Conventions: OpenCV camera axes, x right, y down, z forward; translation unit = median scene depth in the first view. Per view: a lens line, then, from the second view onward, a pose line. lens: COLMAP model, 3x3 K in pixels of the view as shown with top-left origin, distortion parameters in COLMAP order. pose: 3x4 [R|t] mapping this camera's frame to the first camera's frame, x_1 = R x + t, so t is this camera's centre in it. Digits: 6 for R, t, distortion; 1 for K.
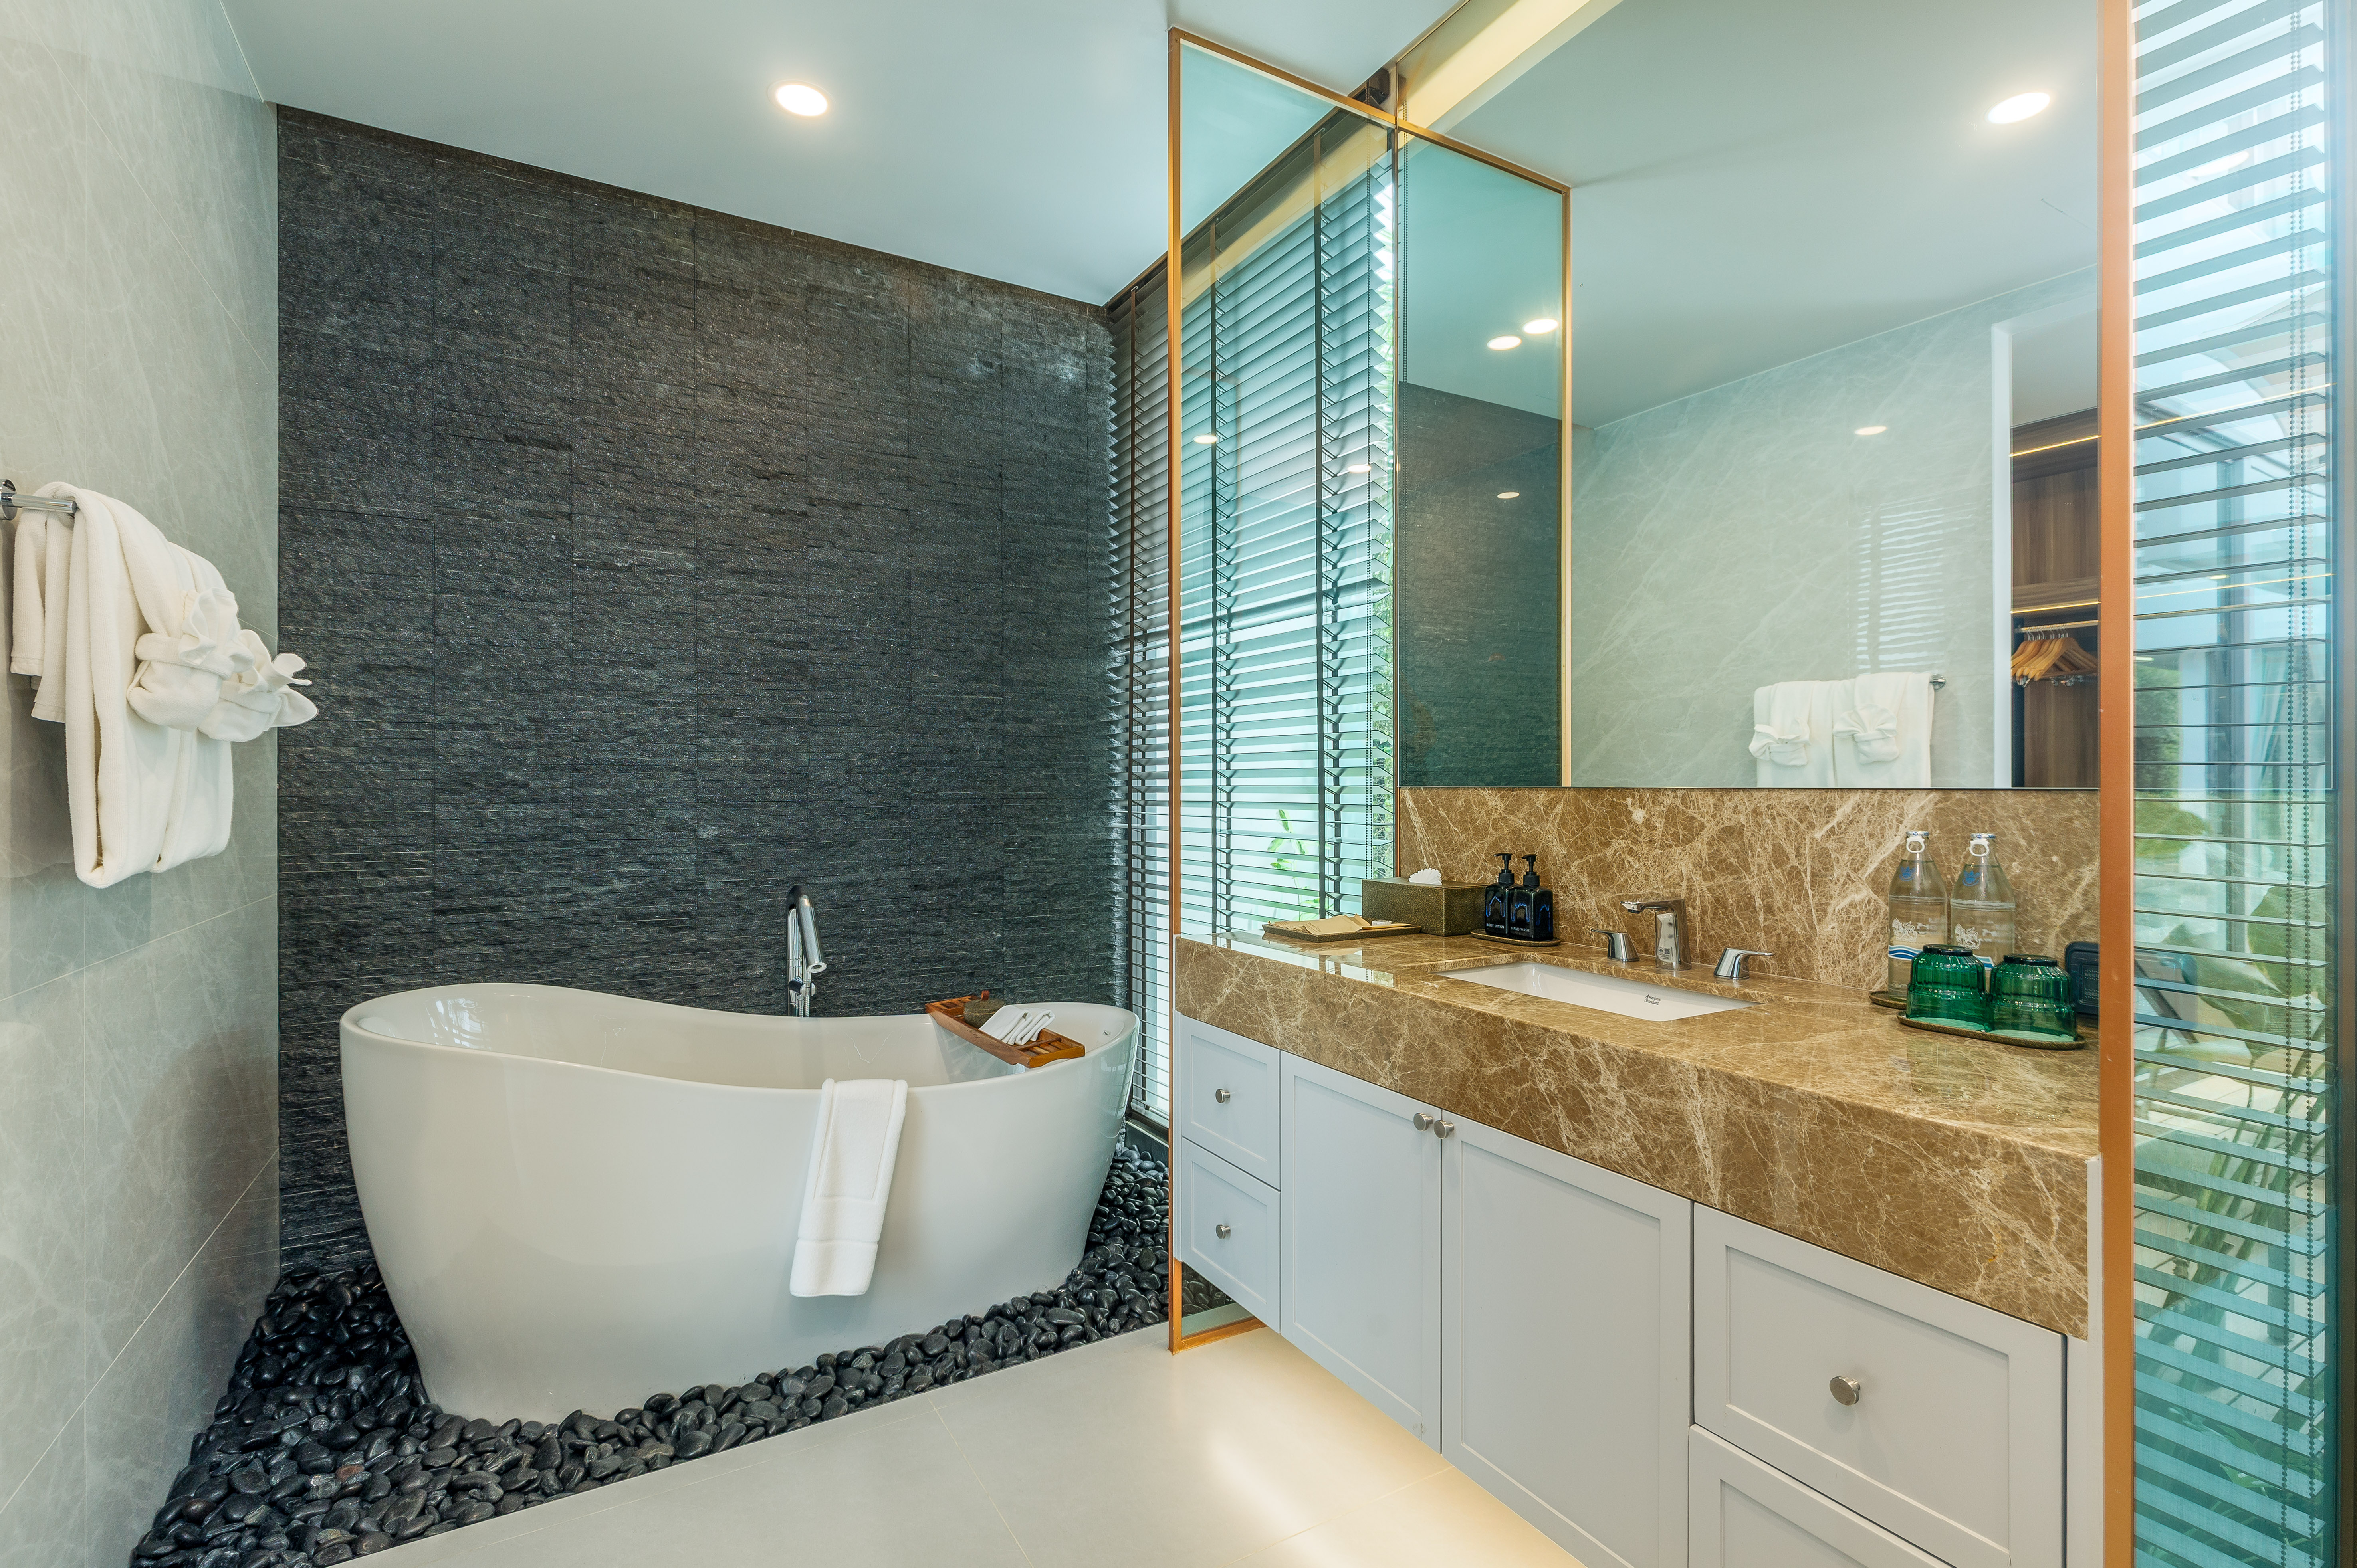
lens RADIAL K [[1078.4, 0, 1177.6], [0, 1078.4, 782.9], [0, 0, 1]] dist [-0.002047, -0.000553]
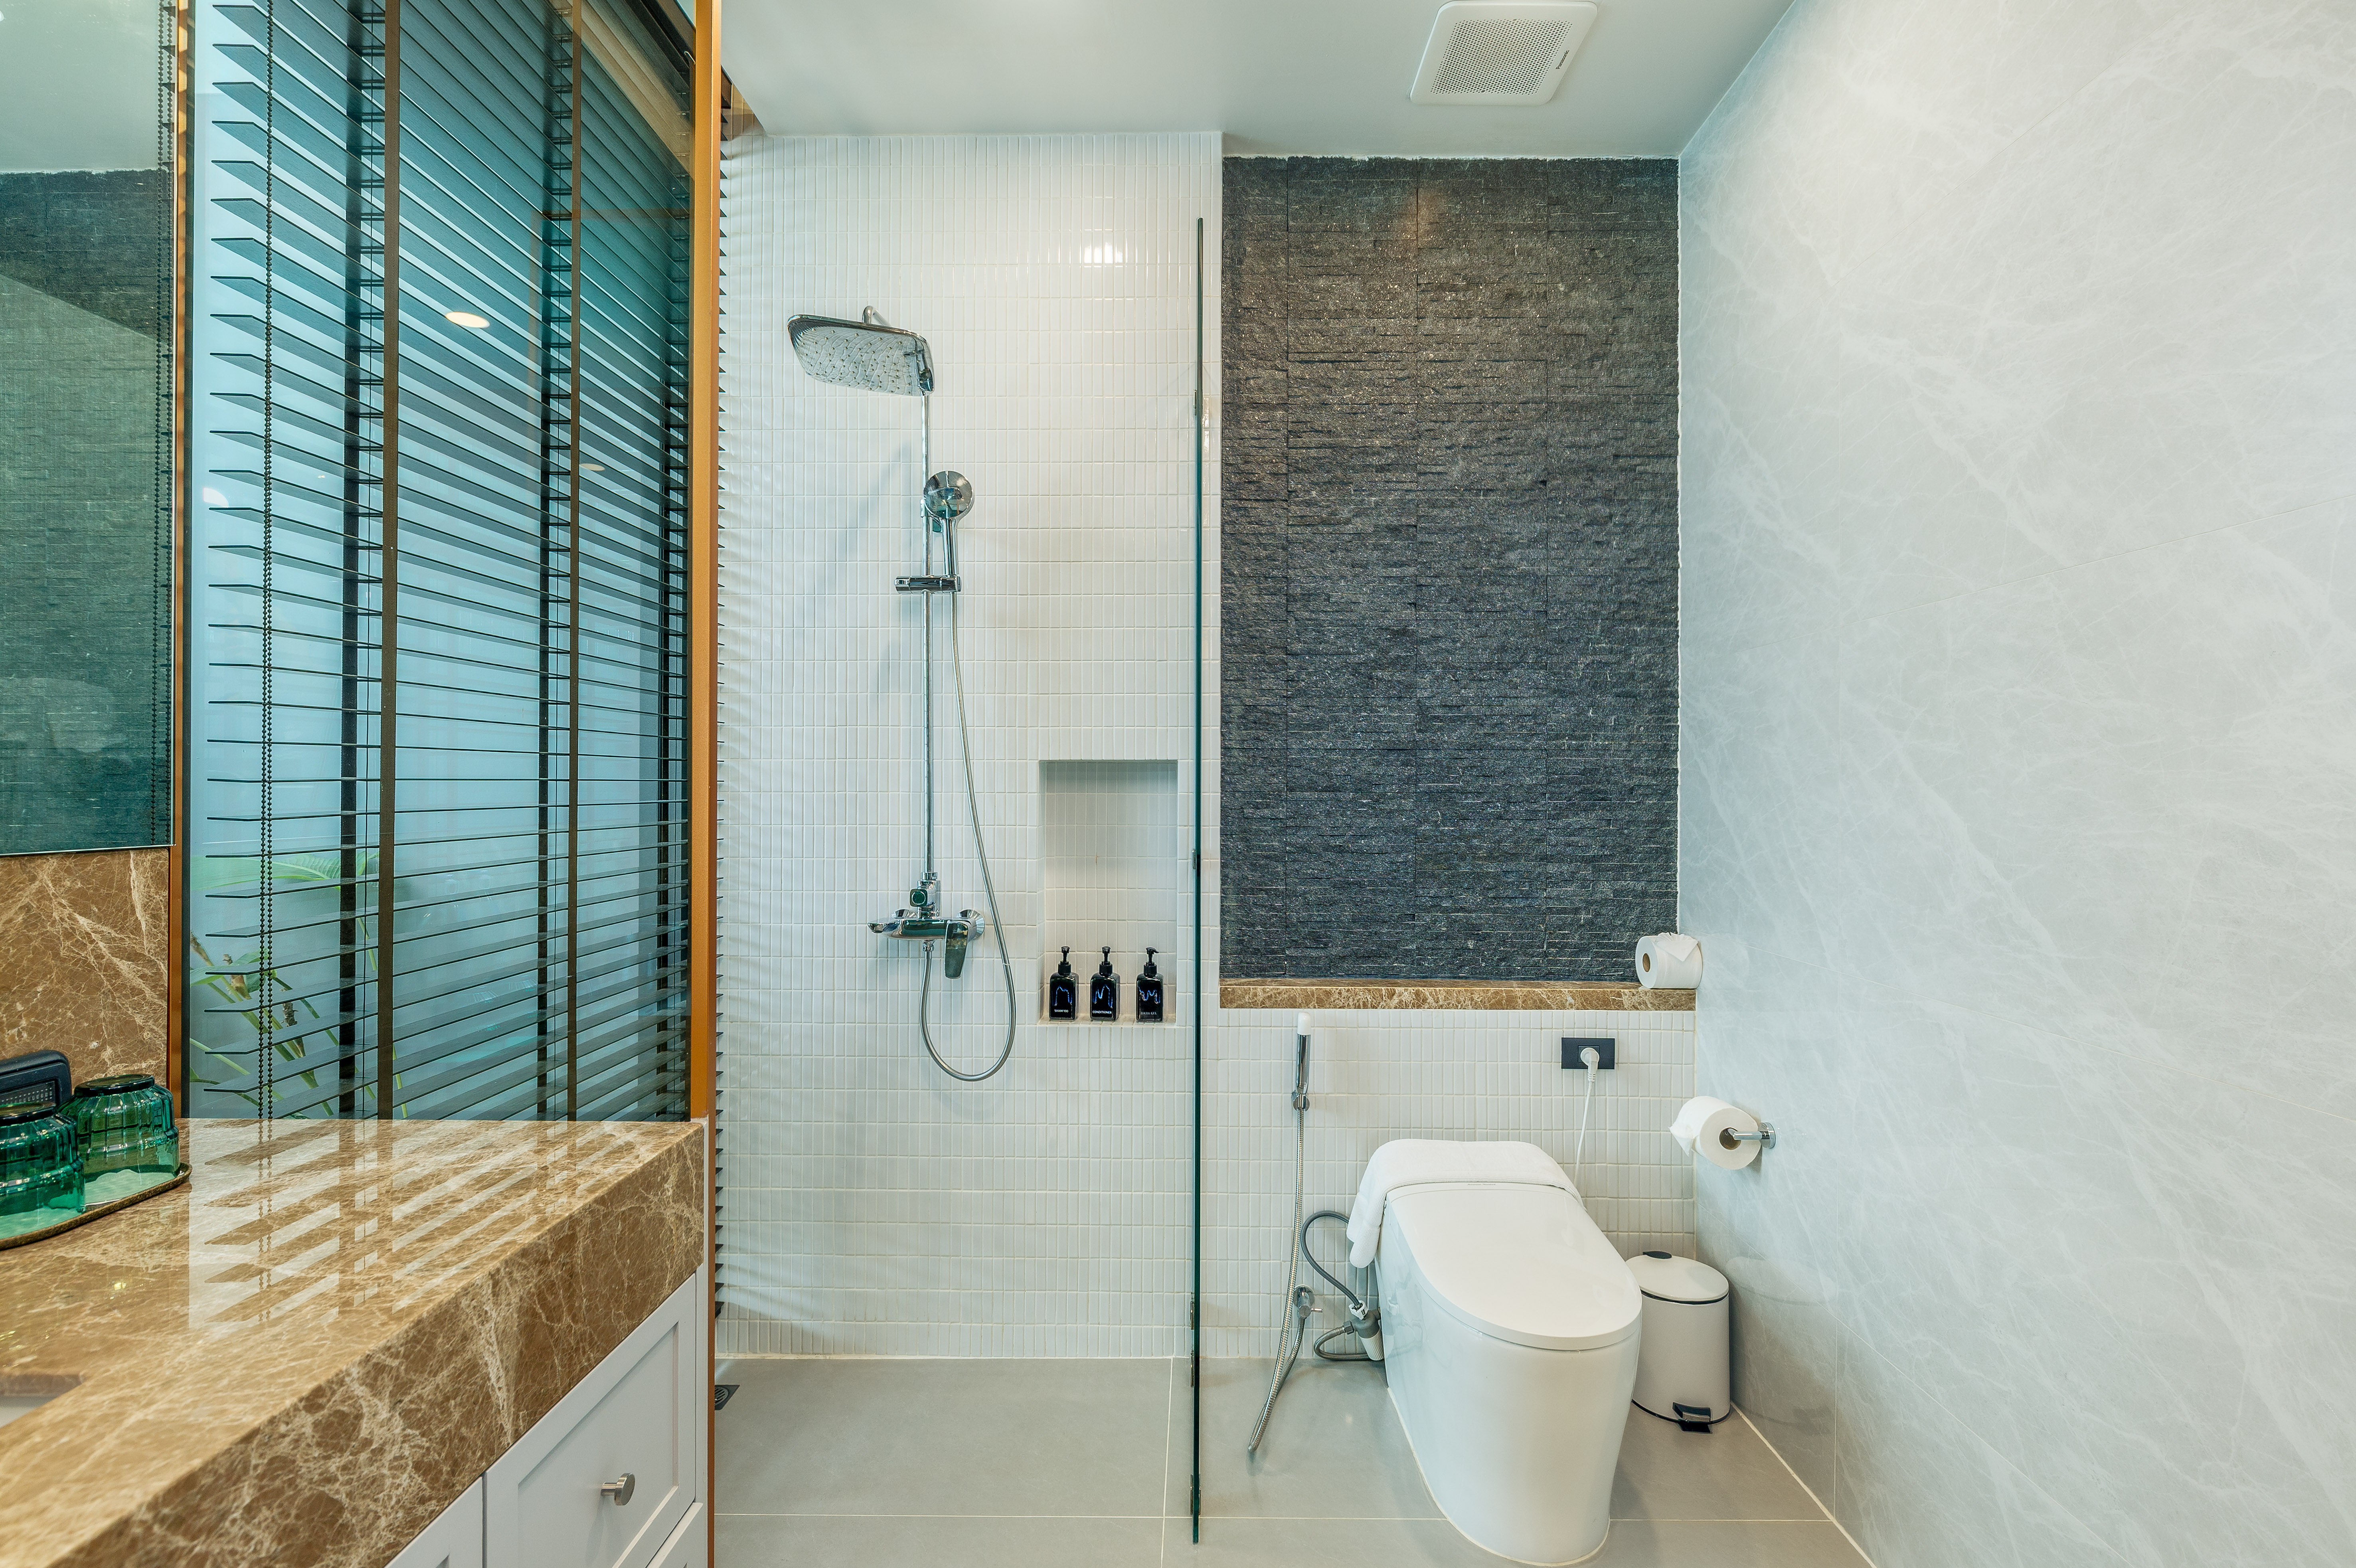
lens RADIAL K [[1078.2, 0, 1175.5], [0, 1078.2, 790.0], [0, 0, 1]] dist [-0.002047, -0.000553]
pose [[-0.854241, -0.001988, 0.519873, -0.243956], [-0.001819, 0.999998, 0.000836, -0.047217], [-0.519874, -0.000231, -0.854243, 1.284539]]
